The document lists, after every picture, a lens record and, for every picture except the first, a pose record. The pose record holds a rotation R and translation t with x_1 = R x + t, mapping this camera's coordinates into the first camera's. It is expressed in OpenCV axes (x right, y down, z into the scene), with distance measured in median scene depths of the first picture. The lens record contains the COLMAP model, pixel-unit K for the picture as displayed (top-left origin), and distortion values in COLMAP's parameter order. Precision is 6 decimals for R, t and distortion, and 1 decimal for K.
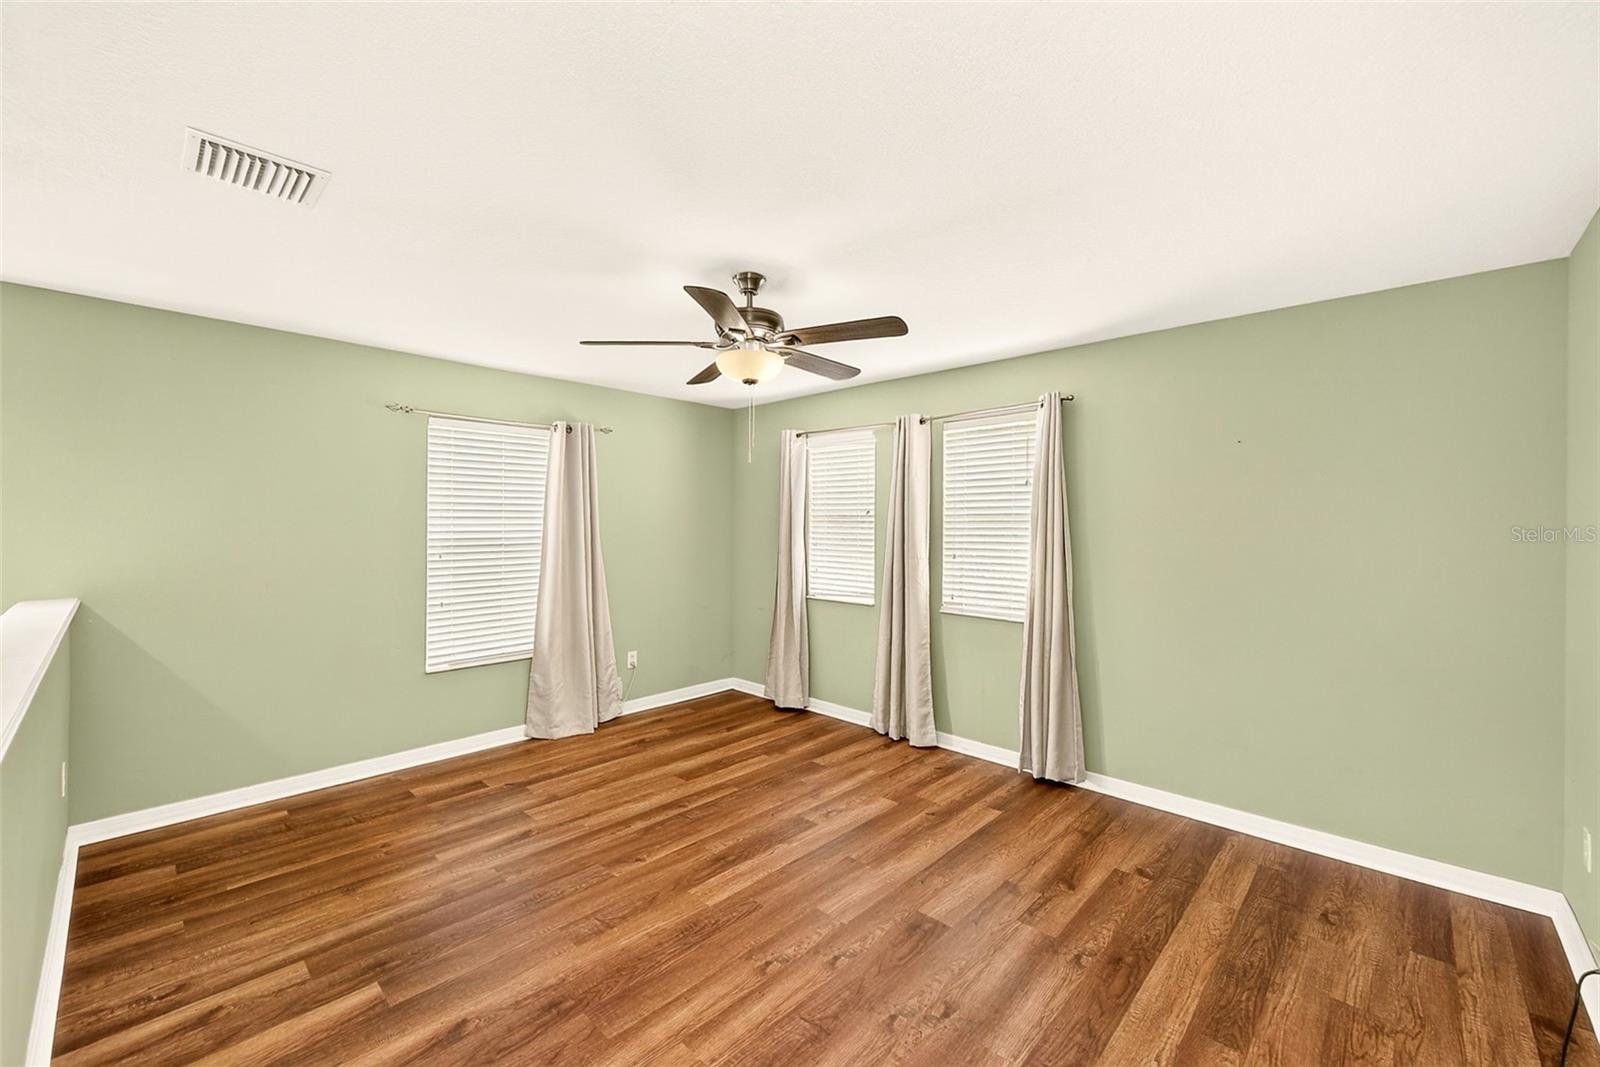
lens RADIAL K [[631.5, 0, 808.3], [0, 631.5, 530.0], [0, 0, 1]] dist [0.002066, 0.000179]
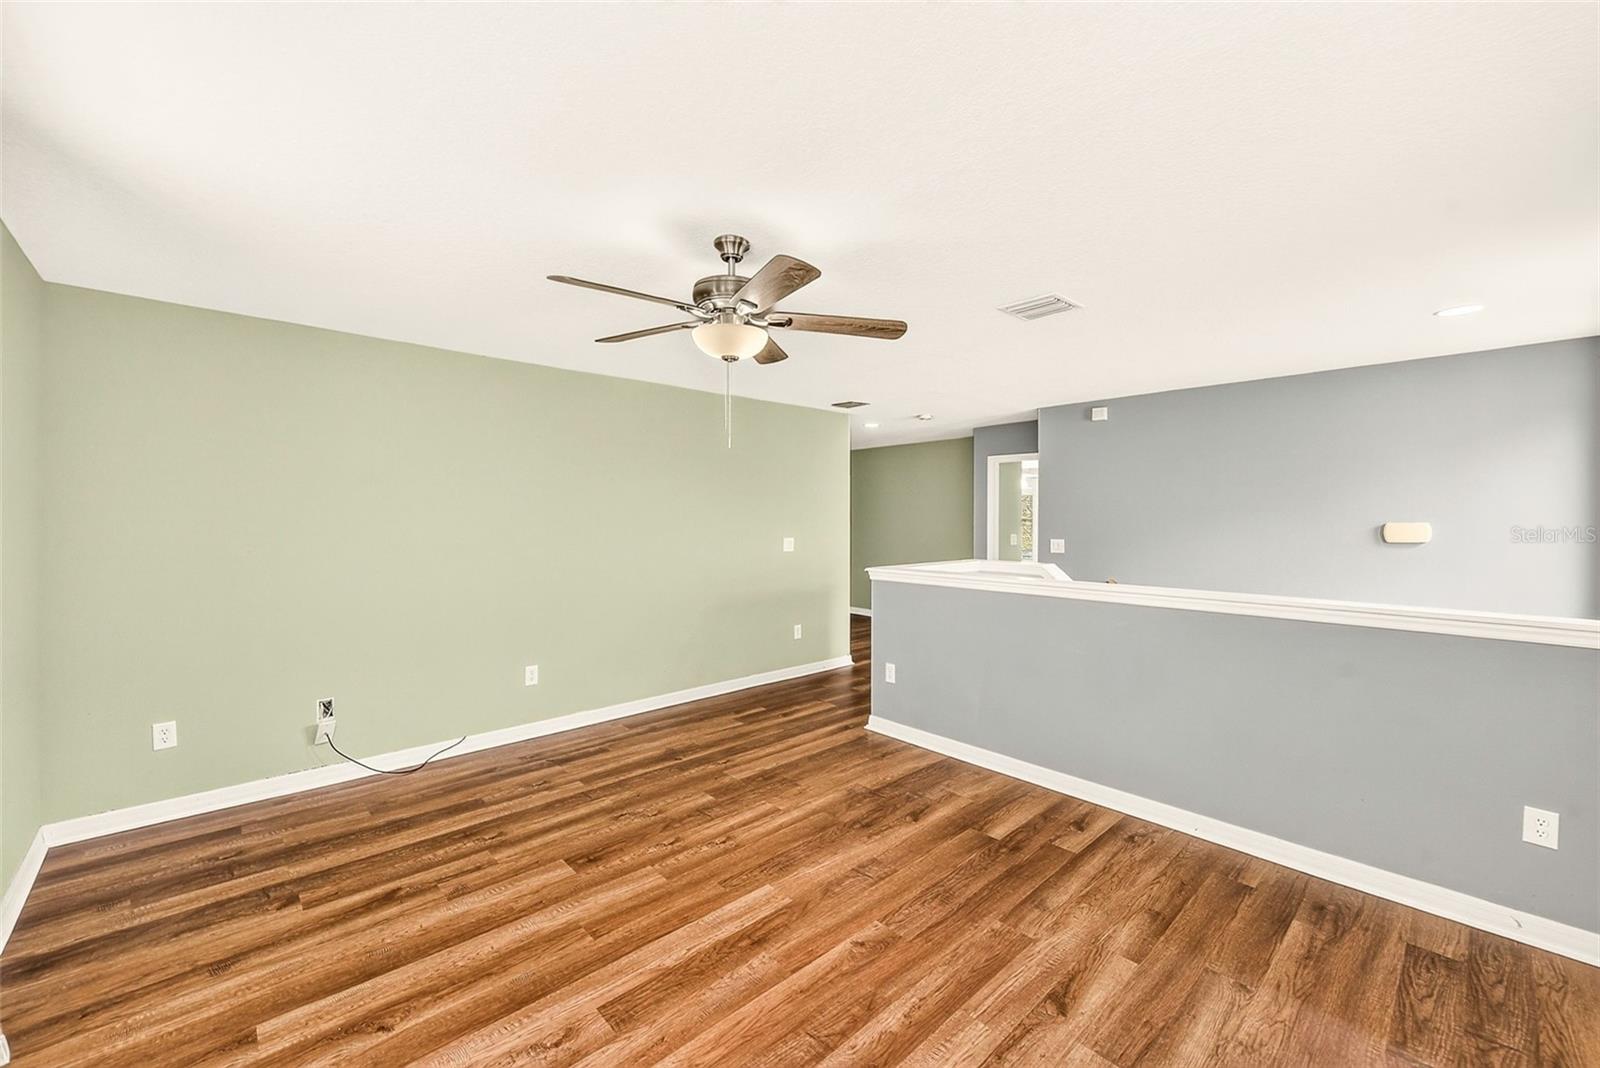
lens RADIAL K [[631.5, 0, 808.3], [0, 631.5, 530.5], [0, 0, 1]] dist [0.002066, 0.000179]
pose [[-0.997582, -0.008782, 0.068948, -0.291586], [-0.006358, 0.999357, 0.035296, -0.020955], [-0.069214, 0.034772, -0.996996, 2.038476]]
